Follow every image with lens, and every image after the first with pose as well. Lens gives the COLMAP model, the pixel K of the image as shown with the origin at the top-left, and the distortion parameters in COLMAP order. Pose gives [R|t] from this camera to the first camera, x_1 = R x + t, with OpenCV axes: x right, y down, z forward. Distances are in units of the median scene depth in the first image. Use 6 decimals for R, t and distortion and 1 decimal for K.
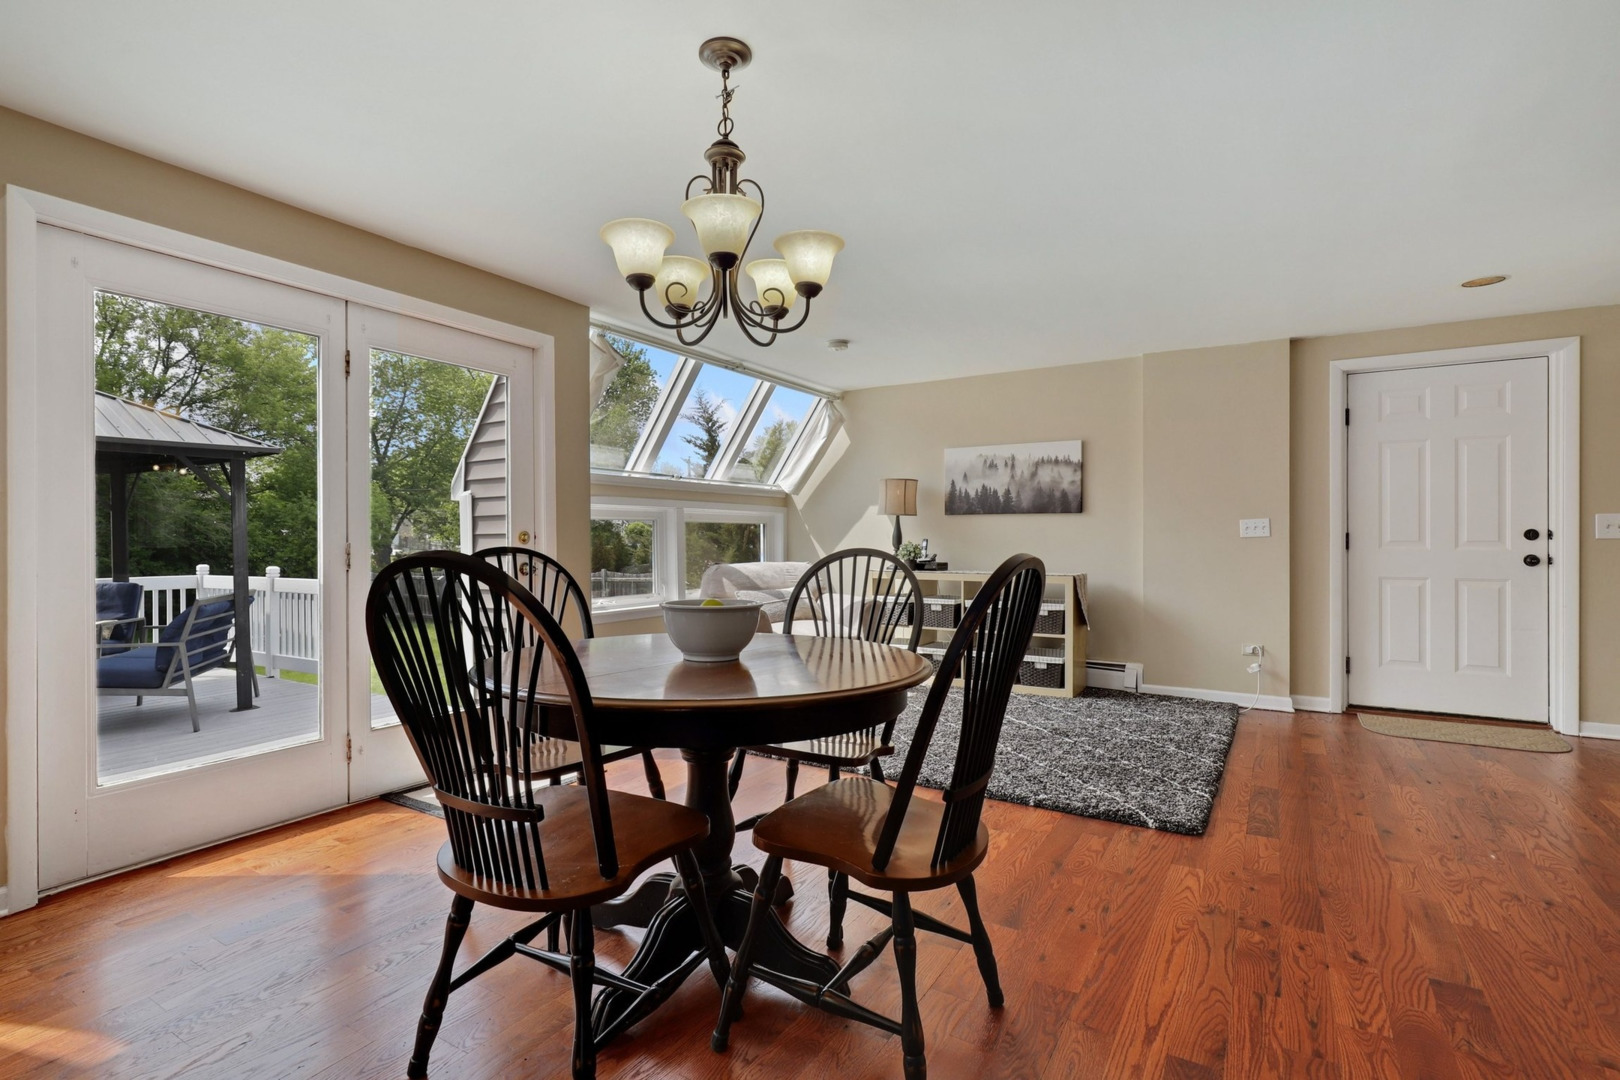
lens RADIAL K [[736.9, 0, 818.5], [0, 736.9, 533.2], [0, 0, 1]] dist [-0.011894, -0.000768]
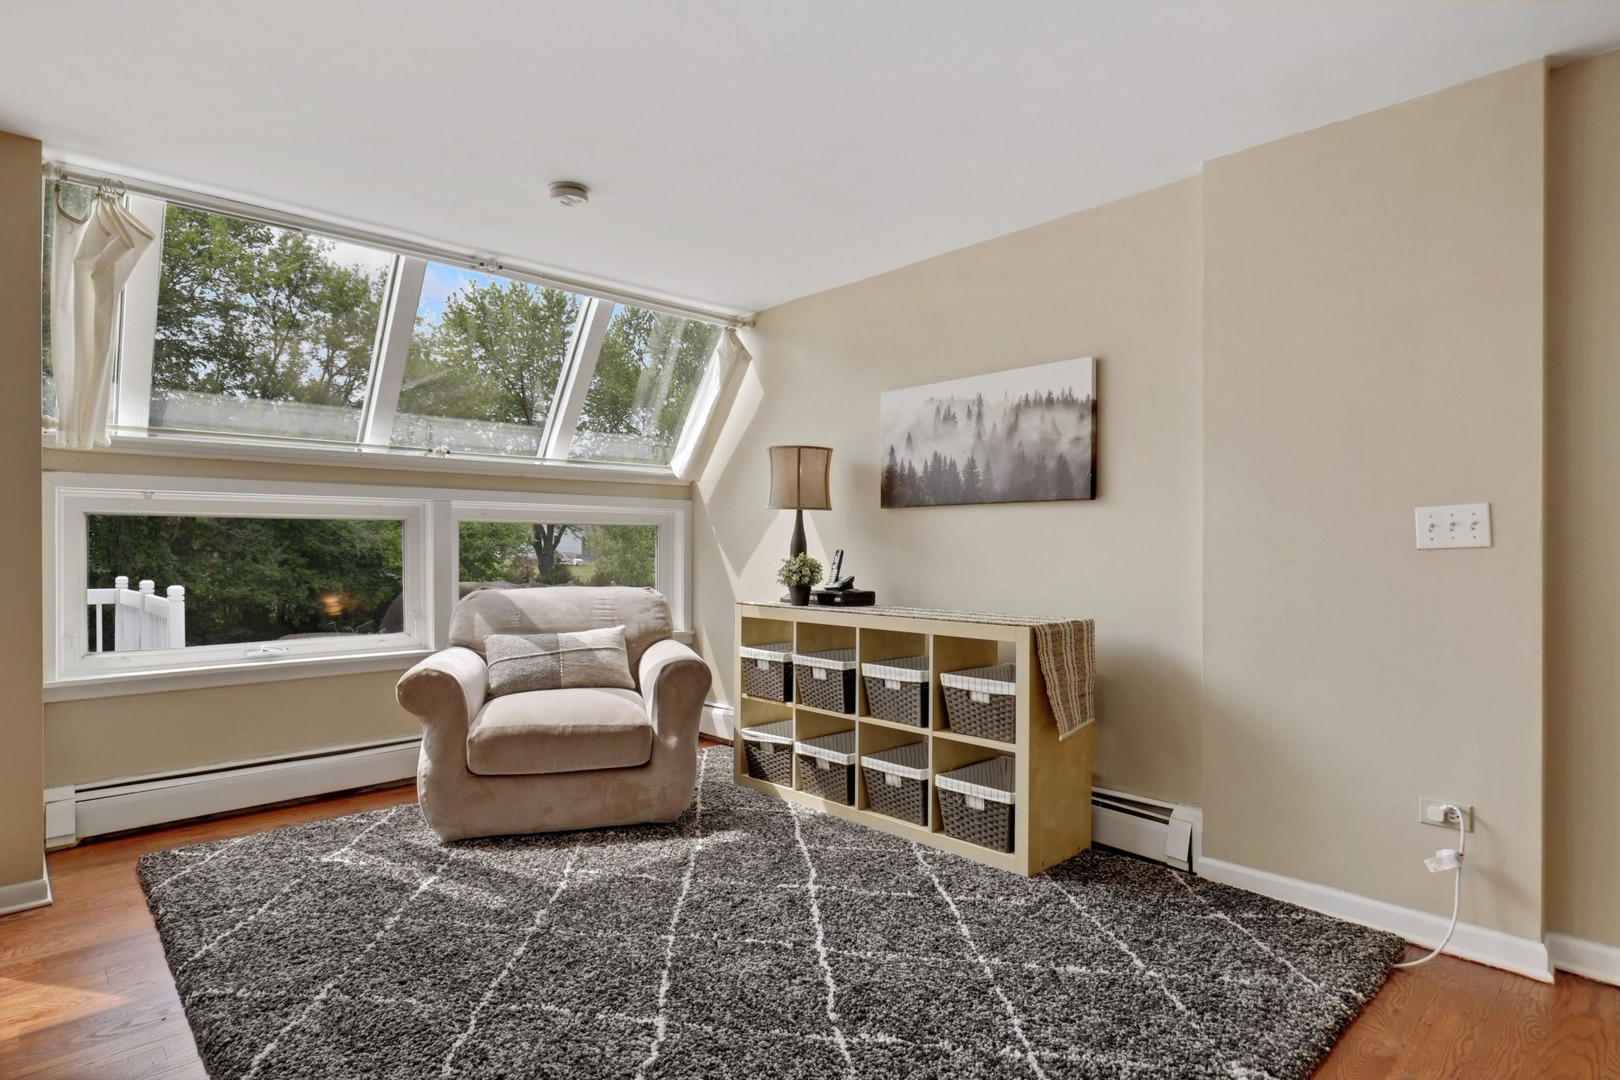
lens RADIAL K [[847.8, 0, 815.1], [0, 847.8, 544.0], [0, 0, 1]] dist [-0.002640, 0.000133]
pose [[0.967399, 0.001990, -0.253250, 0.313474], [-0.001736, 0.999998, 0.001223, 0.002742], [0.253252, -0.000744, 0.967400, 0.376190]]
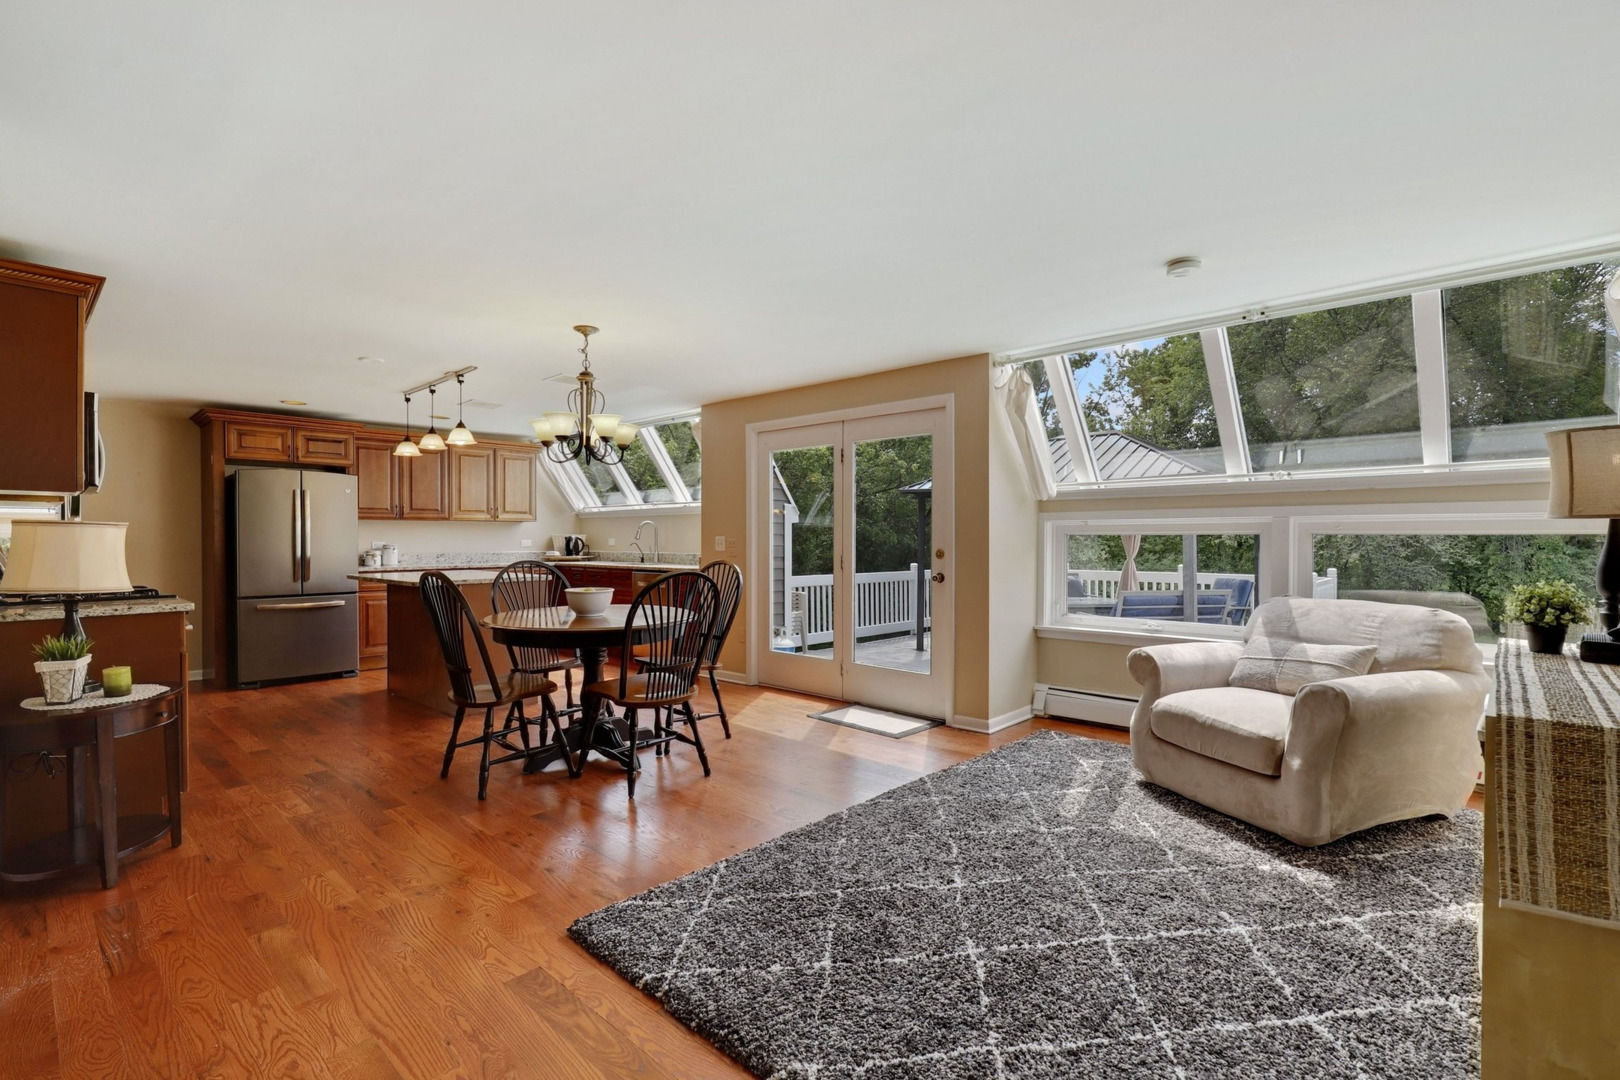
lens RADIAL K [[736.9, 0, 821.4], [0, 736.9, 539.7], [0, 0, 1]] dist [-0.011894, -0.000768]
pose [[-0.189490, 0.004899, -0.981870, 0.717094], [0.006866, 0.999970, 0.003665, -0.022594], [0.981859, -0.006047, -0.189518, 0.792917]]
